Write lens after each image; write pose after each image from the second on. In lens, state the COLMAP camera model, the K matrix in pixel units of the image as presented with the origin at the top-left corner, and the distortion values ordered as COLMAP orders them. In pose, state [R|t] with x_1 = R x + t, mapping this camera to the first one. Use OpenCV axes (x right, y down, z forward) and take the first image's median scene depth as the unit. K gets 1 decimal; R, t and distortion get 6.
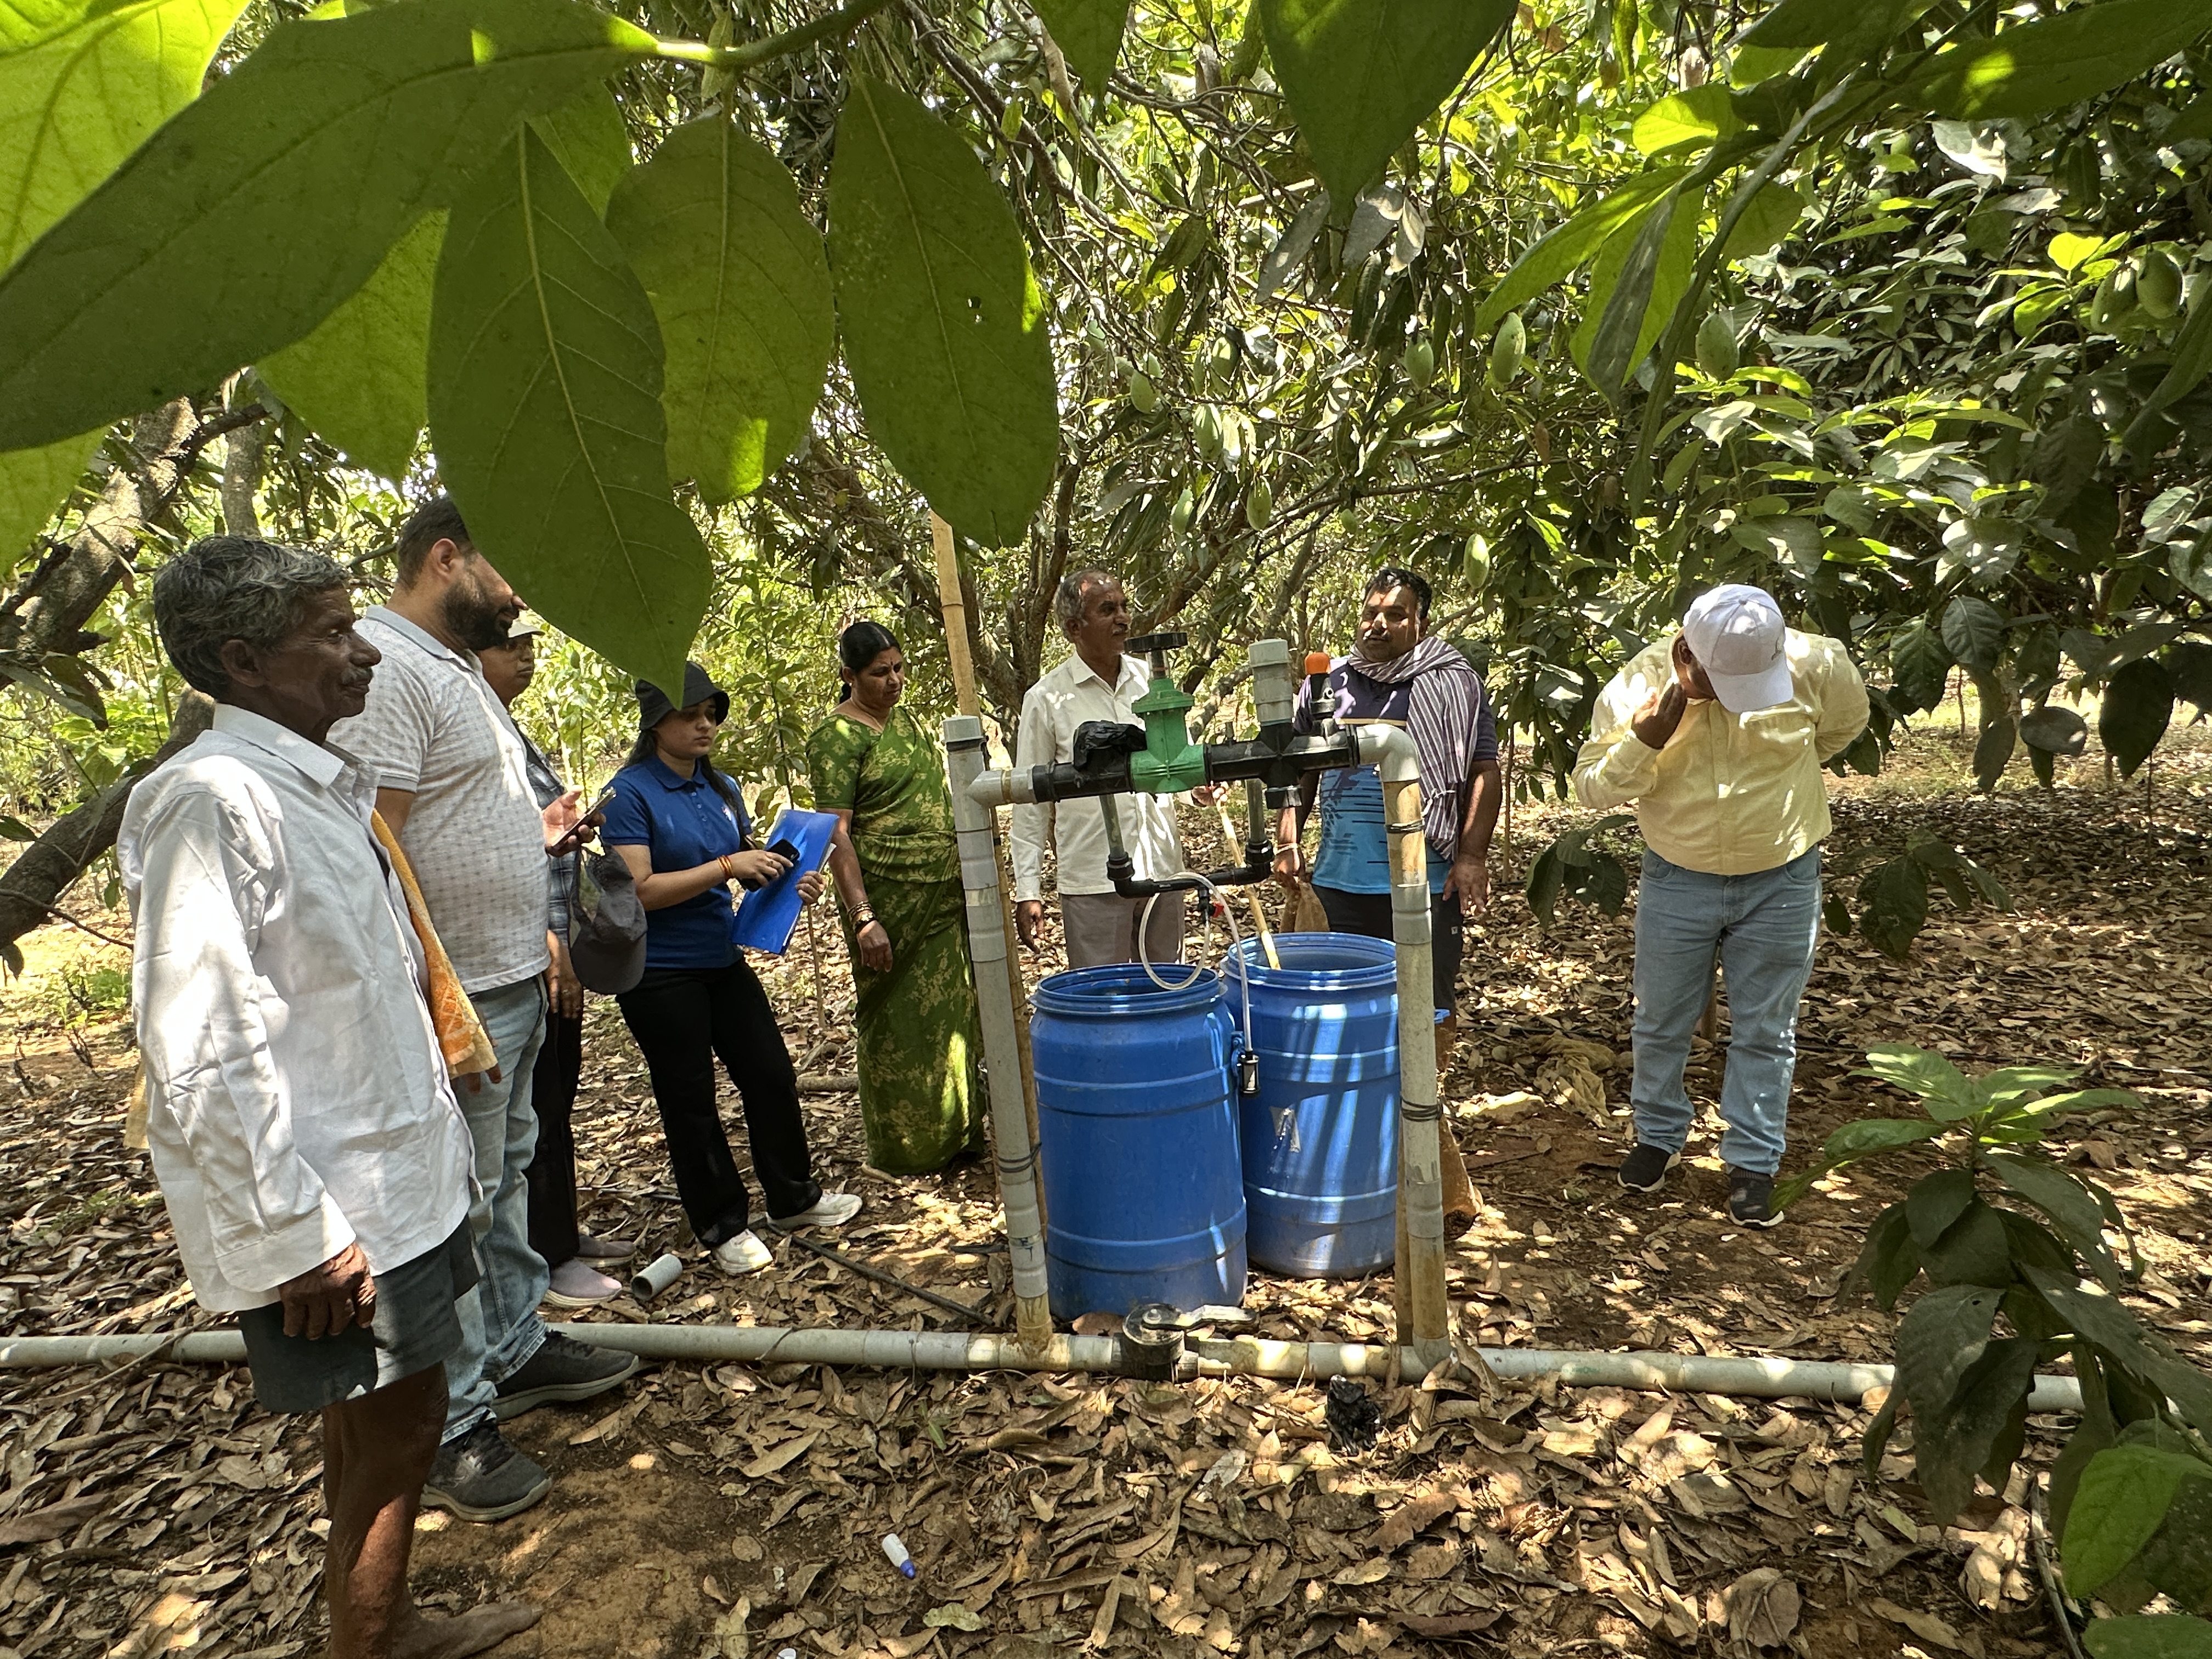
lens RADIAL K [[1151.2, 0, 1106.0], [0, 1151.2, 829.5], [0, 0, 1]] dist [-0.002142, 0.000310]
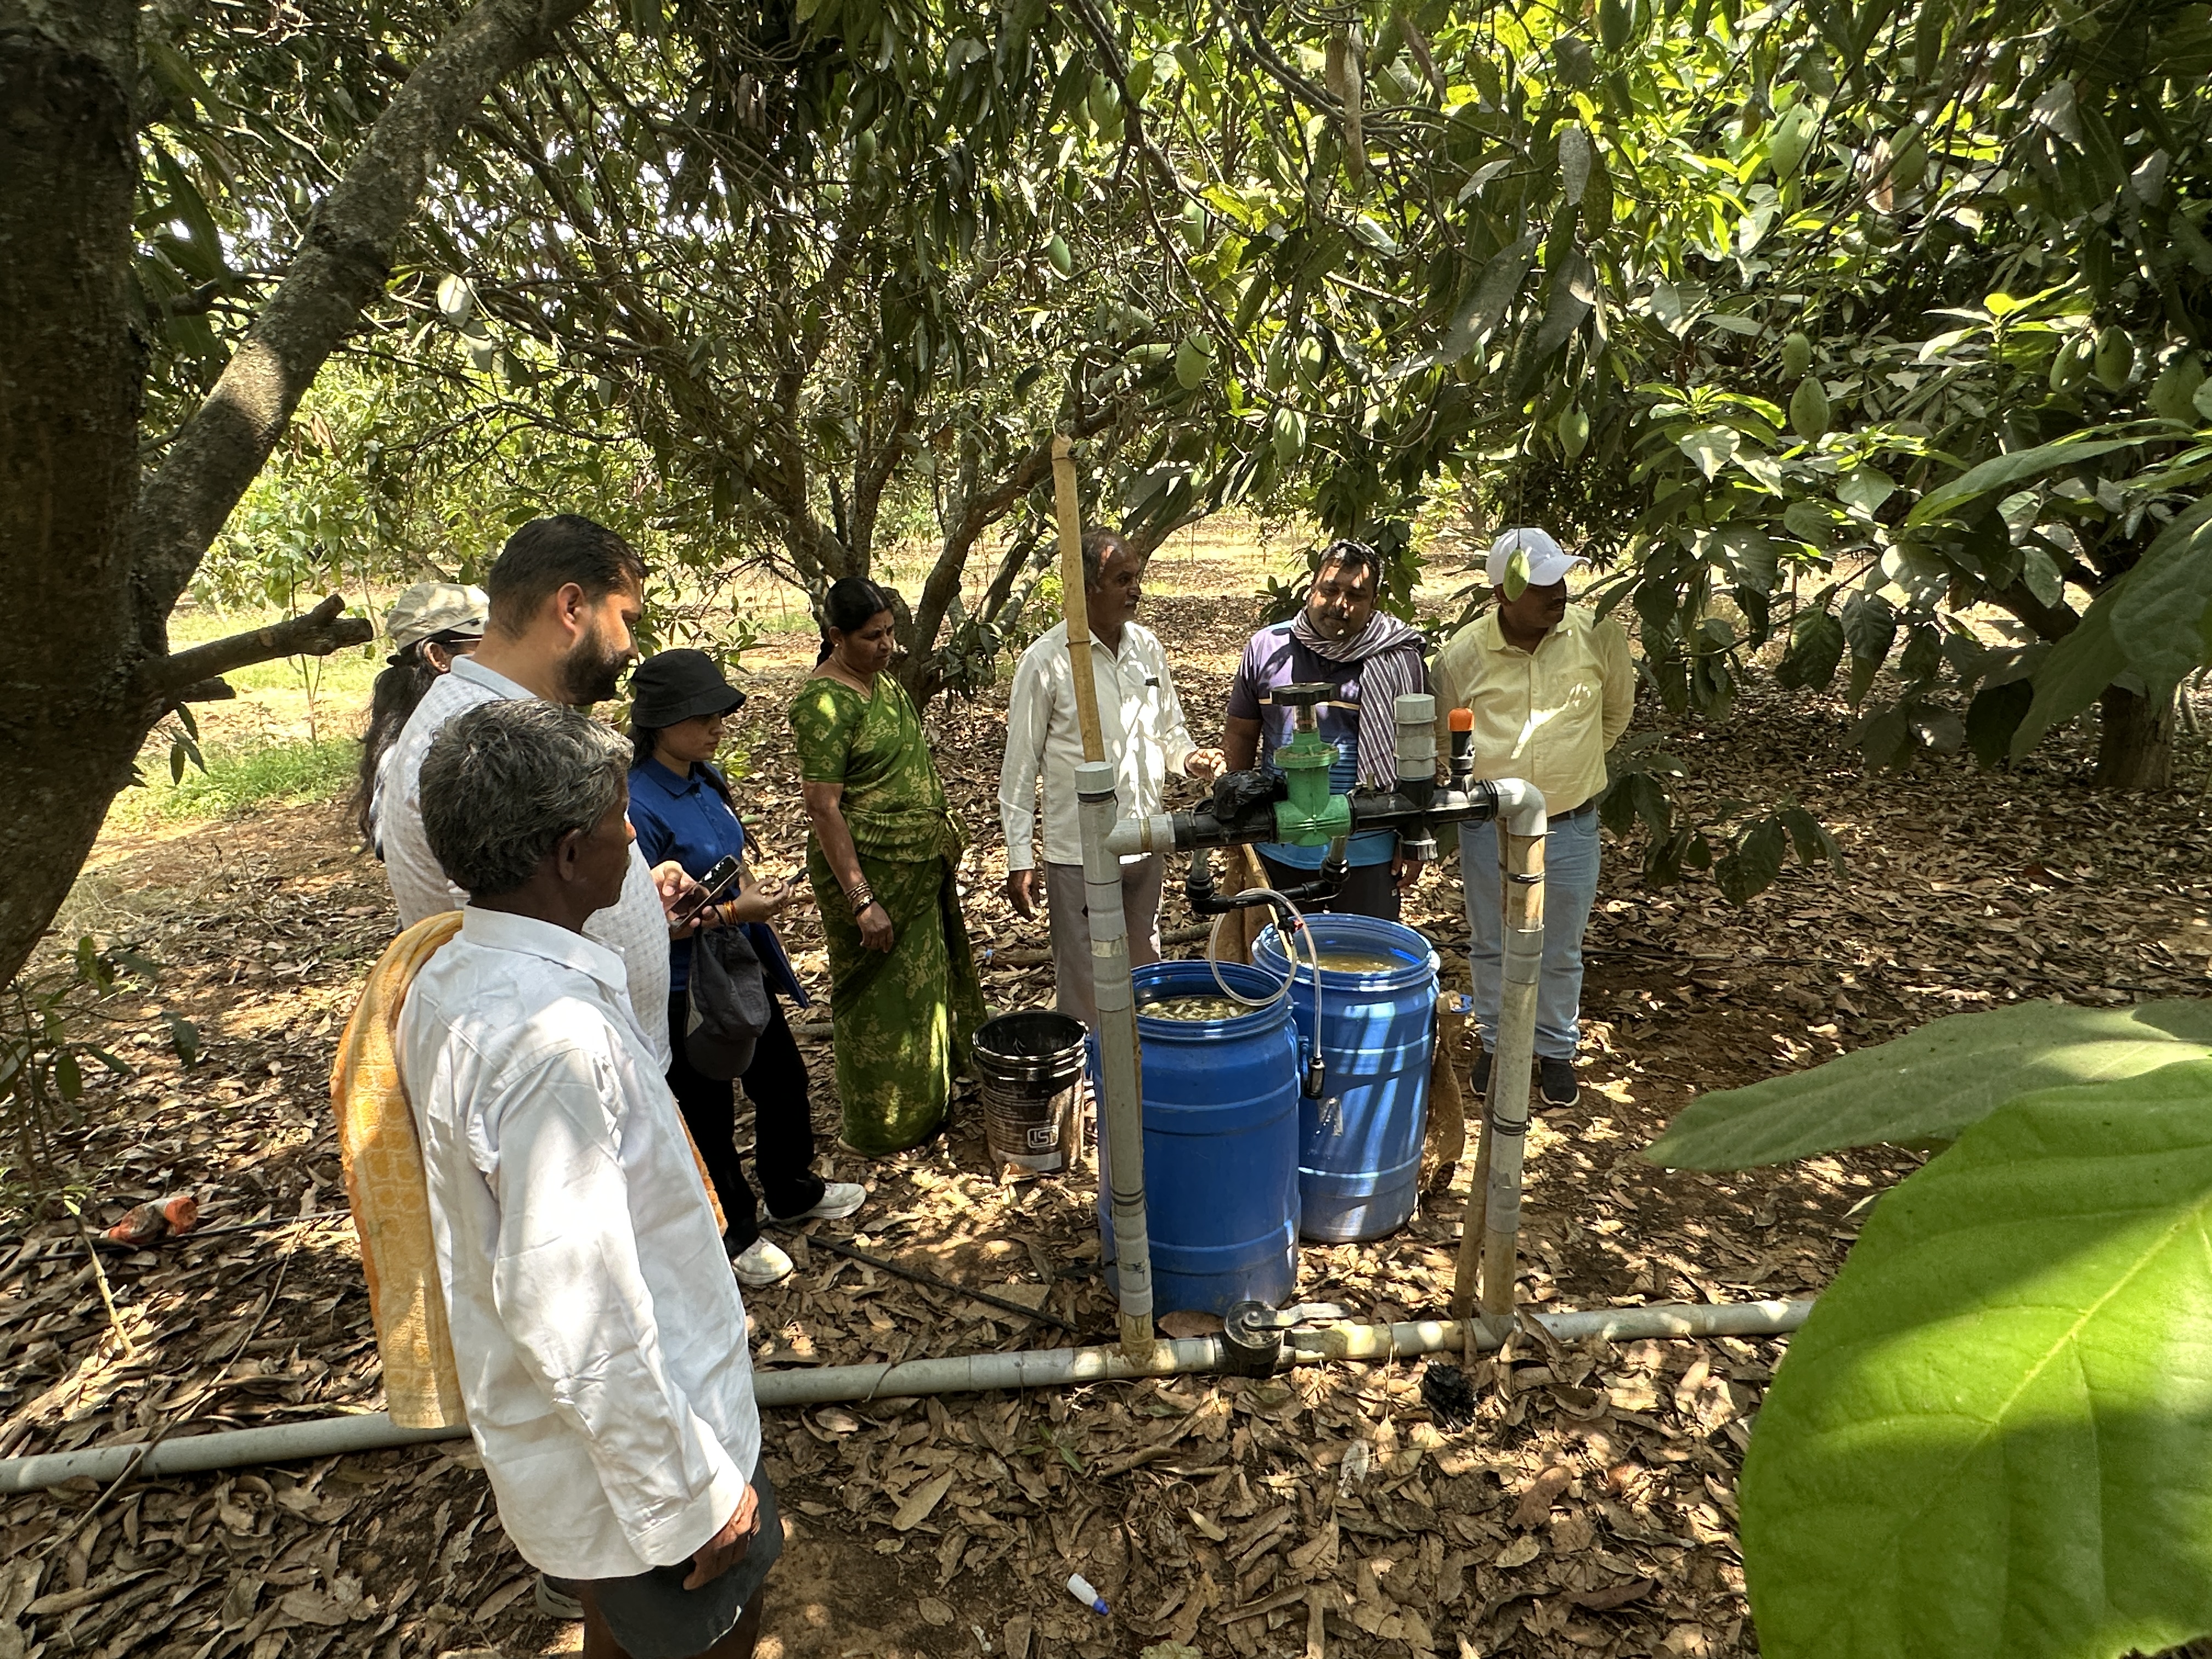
lens RADIAL K [[1151.2, 0, 1106.0], [0, 1151.2, 829.5], [0, 0, 1]] dist [-0.002142, 0.000310]
pose [[0.973873, -0.025193, 0.225691, -0.320104], [-0.007781, 0.989542, 0.144032, -0.176145], [-0.226959, -0.142025, 0.963493, 0.070129]]
